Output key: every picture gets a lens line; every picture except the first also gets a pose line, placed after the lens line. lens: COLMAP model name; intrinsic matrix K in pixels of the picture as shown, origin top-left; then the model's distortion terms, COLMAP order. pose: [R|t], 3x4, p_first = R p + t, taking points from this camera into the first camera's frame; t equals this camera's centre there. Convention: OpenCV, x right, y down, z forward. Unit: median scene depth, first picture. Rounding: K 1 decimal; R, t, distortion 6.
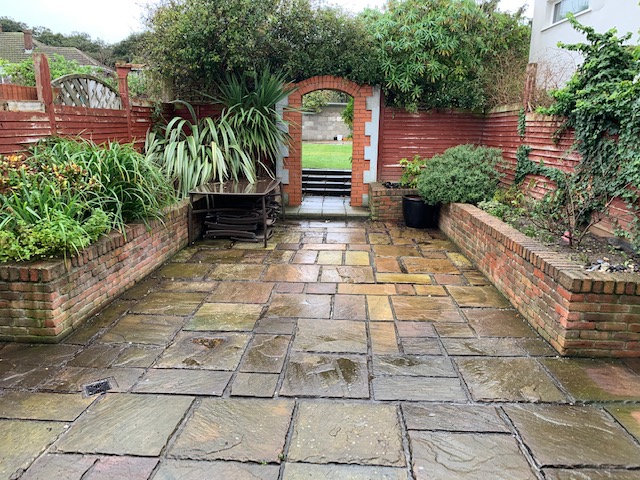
lens RADIAL K [[483.7, 0, 320.0], [0, 483.7, 240.0], [0, 0, 1]] dist [0.122951, -0.297451]
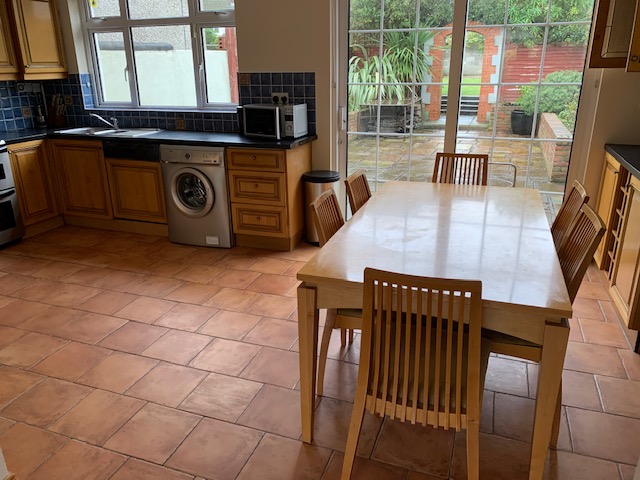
lens RADIAL K [[494.5, 0, 320.0], [0, 494.5, 240.0], [0, 0, 1]] dist [0.001569, 0.000610]
pose [[0.944251, 0.085881, -0.317829, 0.138848], [-0.050651, 0.991779, 0.117510, 0.135884], [0.325308, -0.094860, 0.940838, -0.518964]]
